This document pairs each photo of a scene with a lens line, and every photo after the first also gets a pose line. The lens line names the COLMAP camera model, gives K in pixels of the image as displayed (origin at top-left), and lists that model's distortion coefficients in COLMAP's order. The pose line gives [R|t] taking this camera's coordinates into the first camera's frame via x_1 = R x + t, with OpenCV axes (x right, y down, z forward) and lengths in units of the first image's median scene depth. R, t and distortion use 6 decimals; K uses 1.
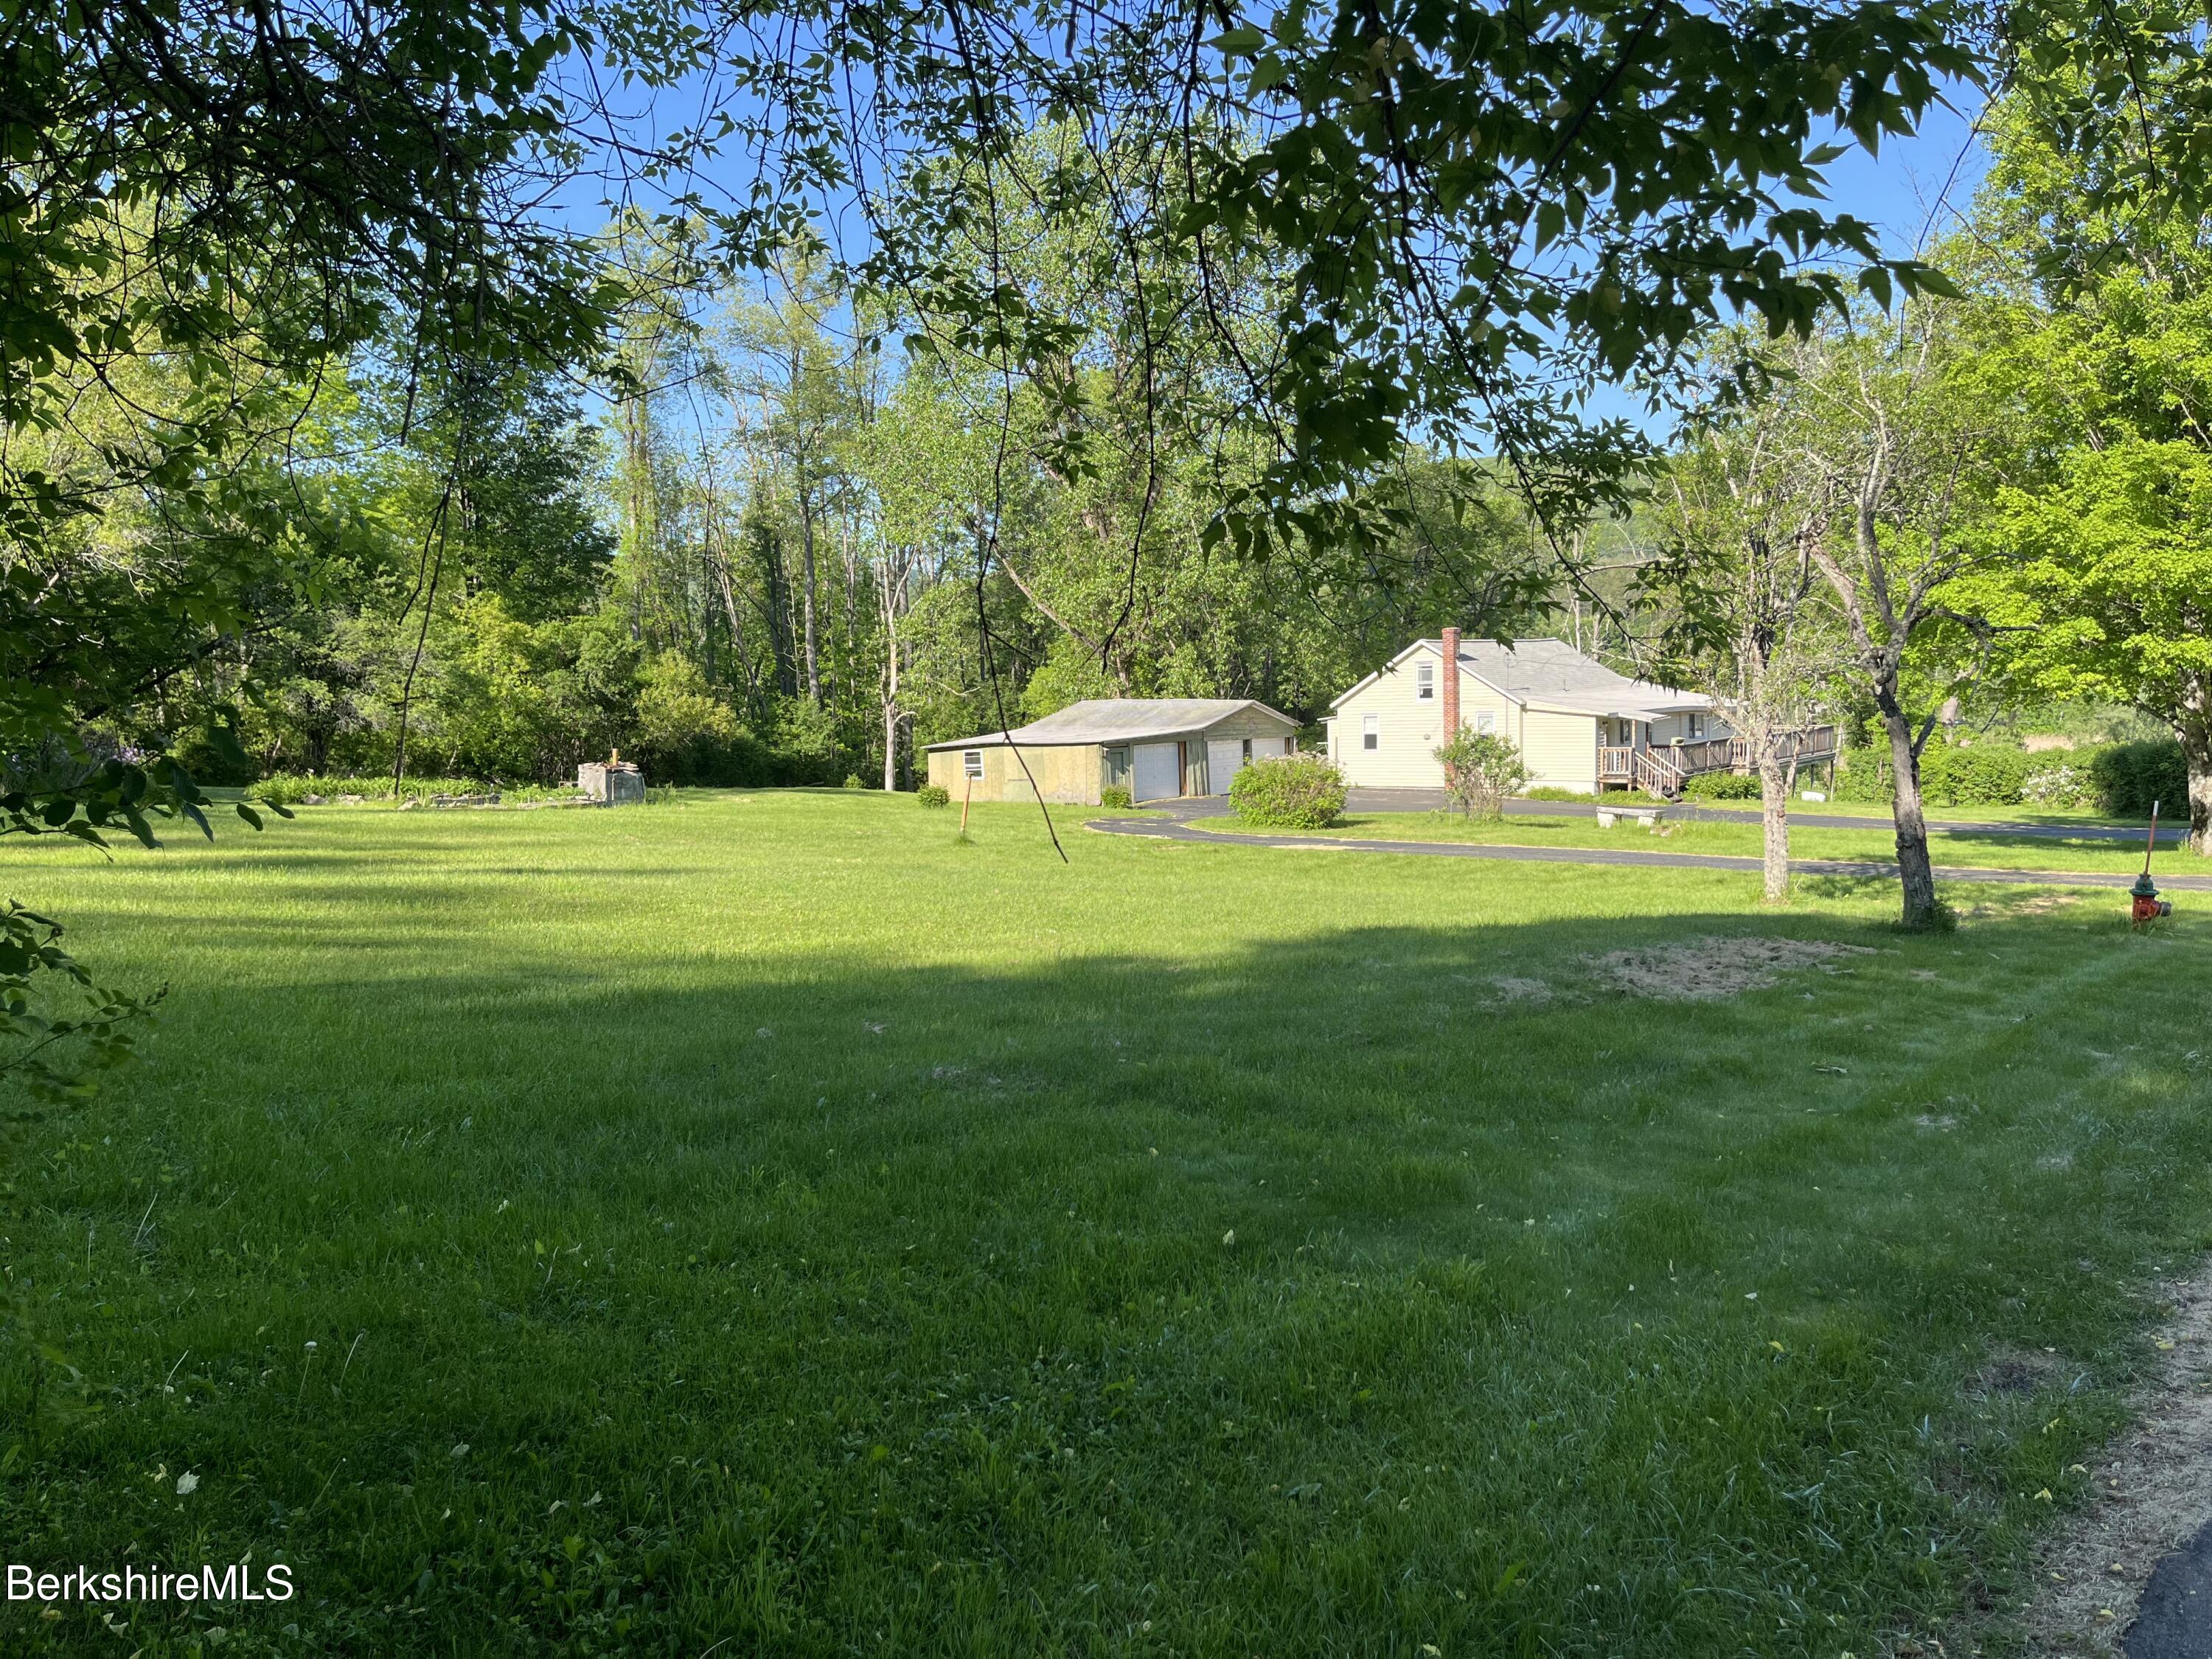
lens RADIAL K [[1664.4, 0, 1101.6], [0, 1664.4, 833.6], [0, 0, 1]] dist [0.060624, -0.092725]
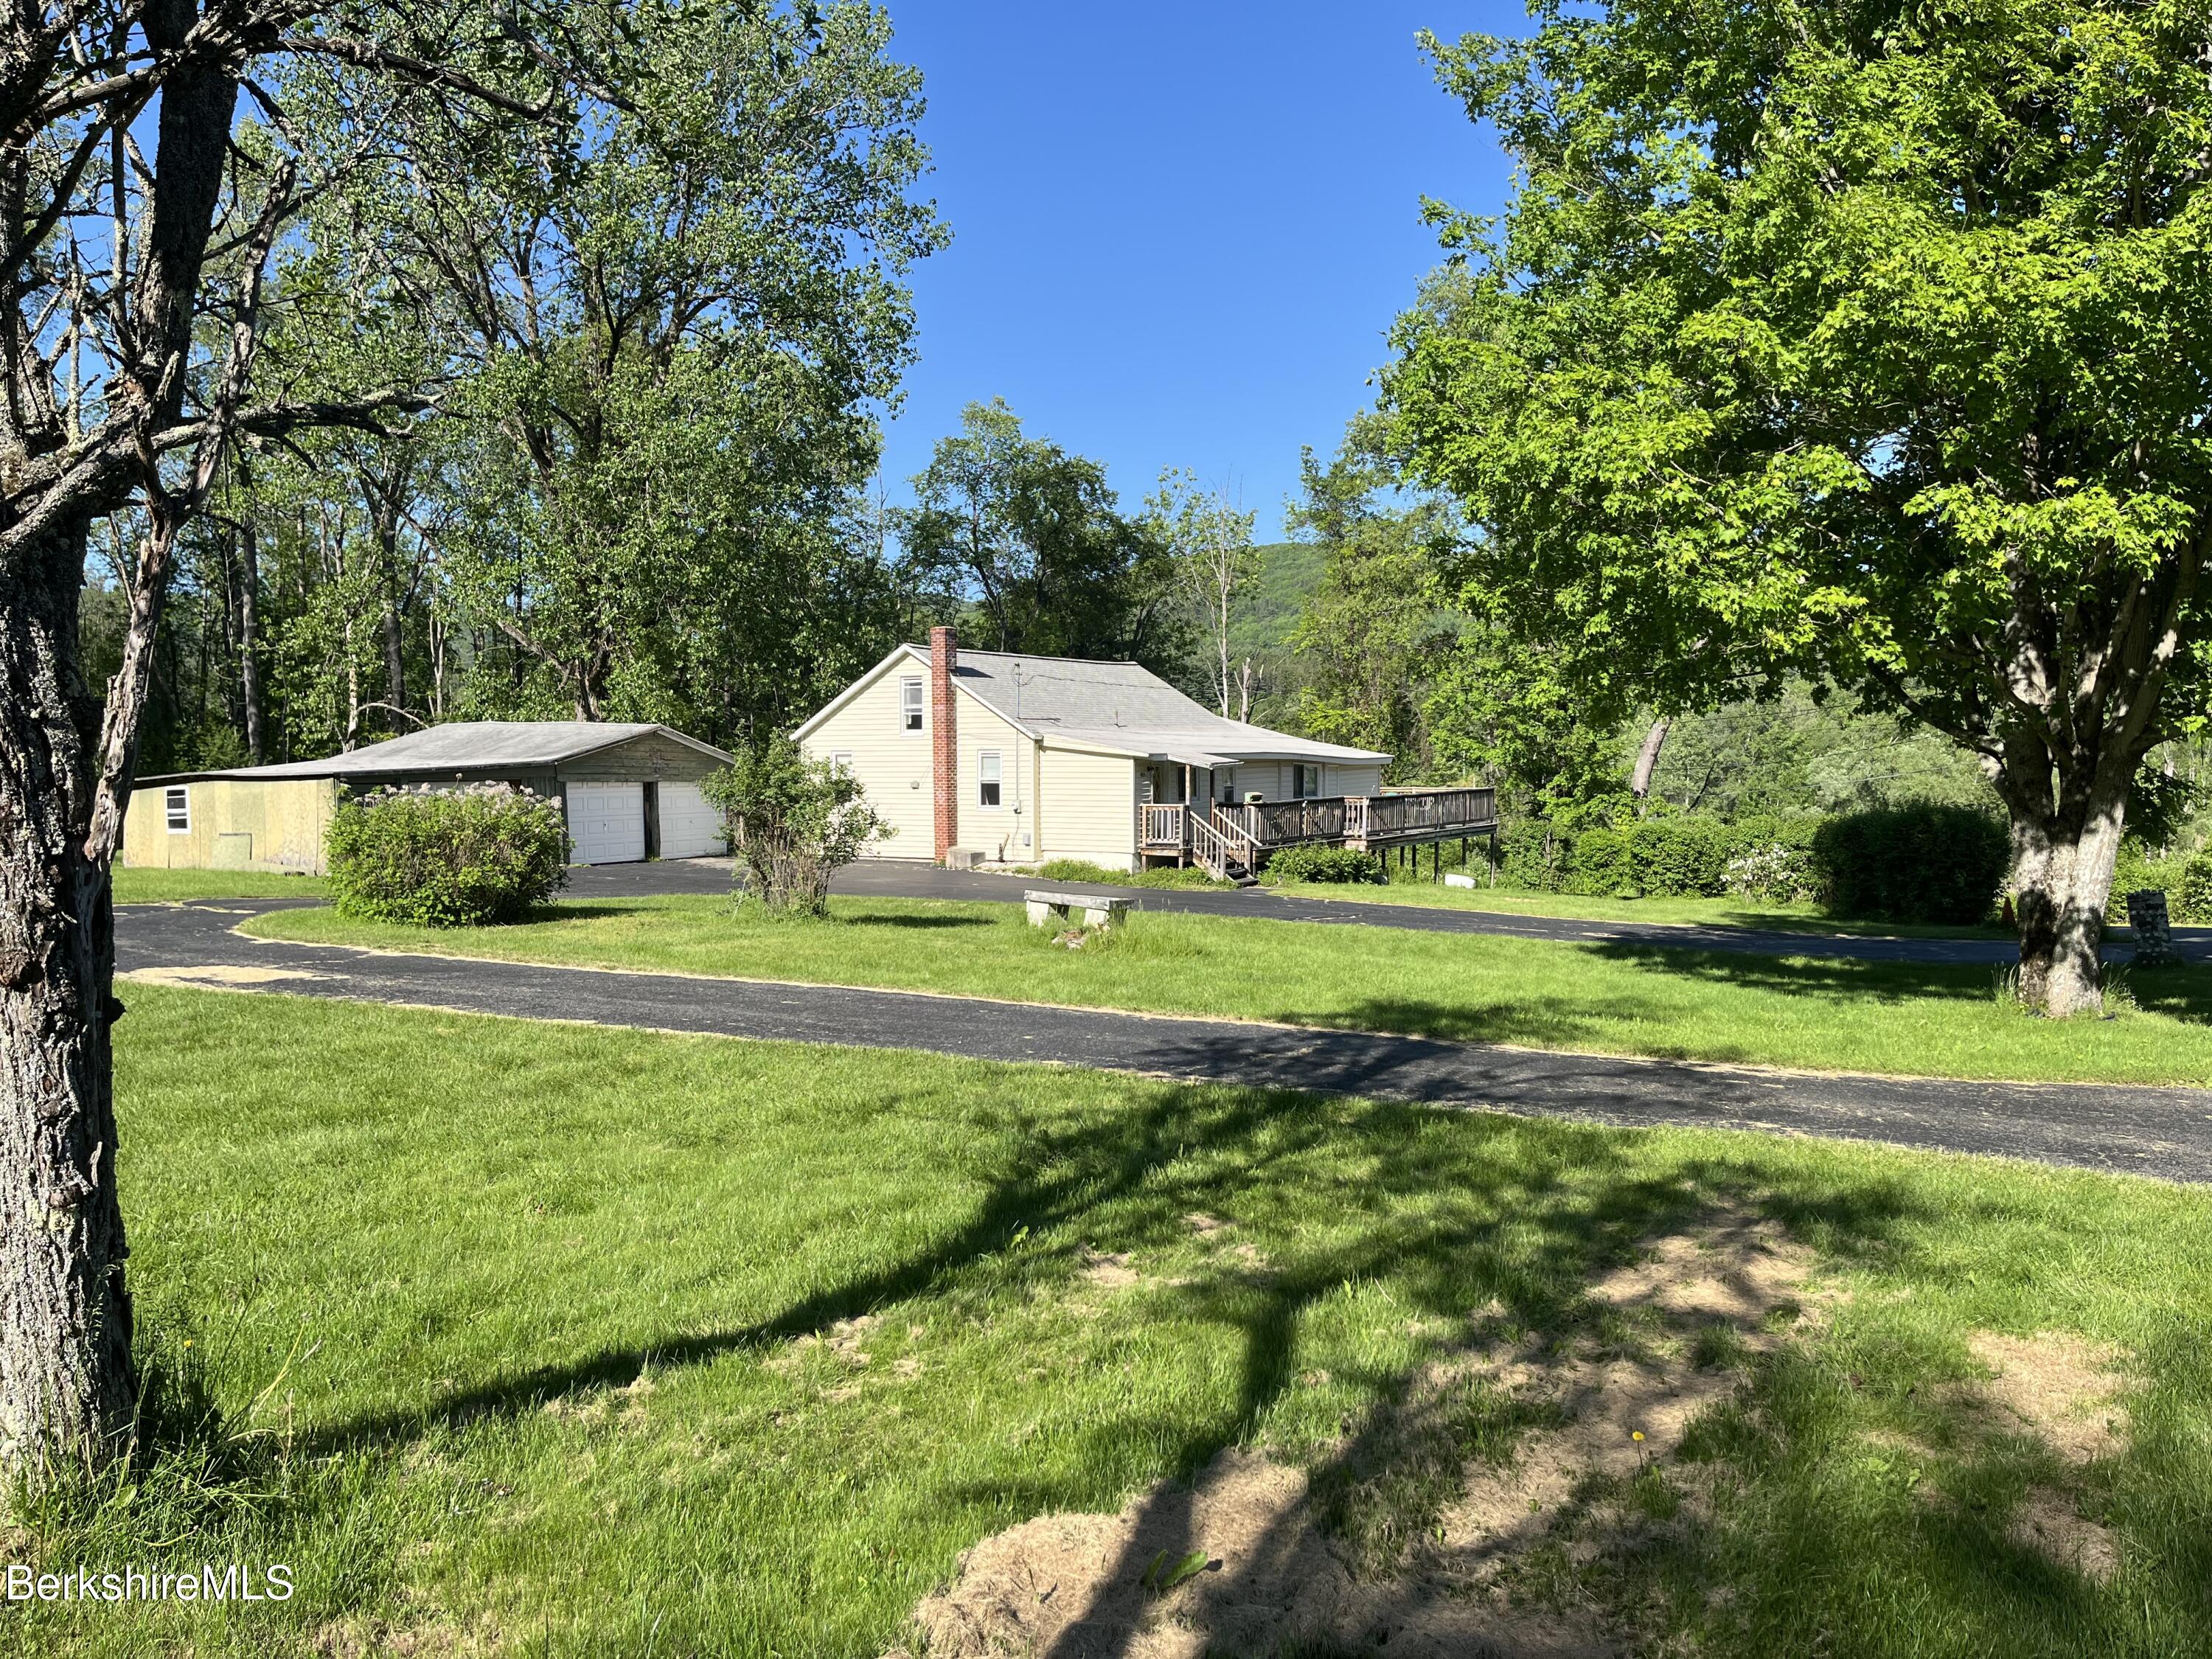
lens RADIAL K [[1664.4, 0, 1101.6], [0, 1664.4, 833.6], [0, 0, 1]] dist [0.060624, -0.092725]
pose [[0.990492, 0.019257, 0.136212, 0.186092], [-0.012806, 0.998761, -0.048079, -0.006240], [-0.136969, 0.045877, 0.989512, 0.323848]]
